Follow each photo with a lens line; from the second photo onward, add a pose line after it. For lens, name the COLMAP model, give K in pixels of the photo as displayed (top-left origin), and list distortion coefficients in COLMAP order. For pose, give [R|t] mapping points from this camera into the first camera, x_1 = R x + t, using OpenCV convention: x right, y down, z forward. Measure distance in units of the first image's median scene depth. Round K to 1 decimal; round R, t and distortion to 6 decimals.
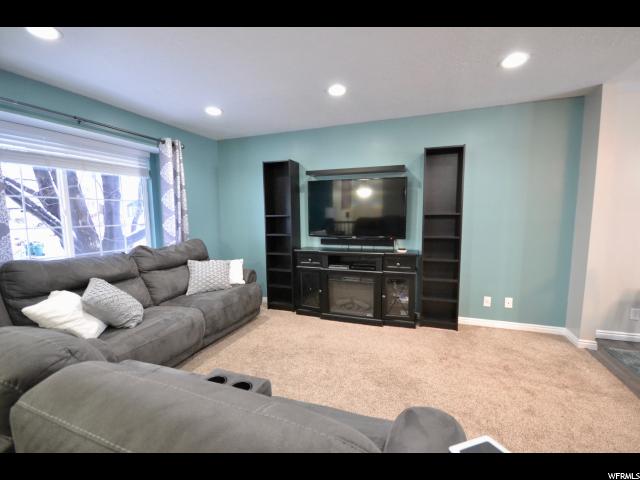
lens RADIAL K [[288.3, 0, 320.0], [0, 288.3, 240.0], [0, 0, 1]] dist [-0.000166, -0.000115]
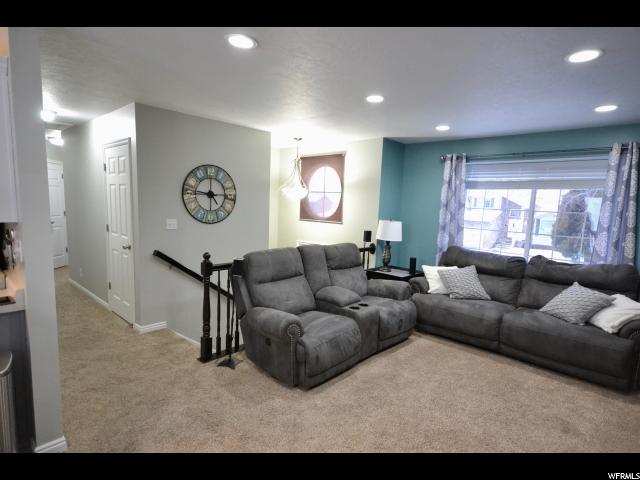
lens RADIAL K [[349.5, 0, 320.0], [0, 349.5, 240.0], [0, 0, 1]] dist [-0.000095, -0.000035]
pose [[-0.388421, 0.097067, -0.916355, 0.845440], [-0.123038, 0.980069, 0.155968, -0.130532], [0.913231, 0.173328, -0.368737, 0.664629]]
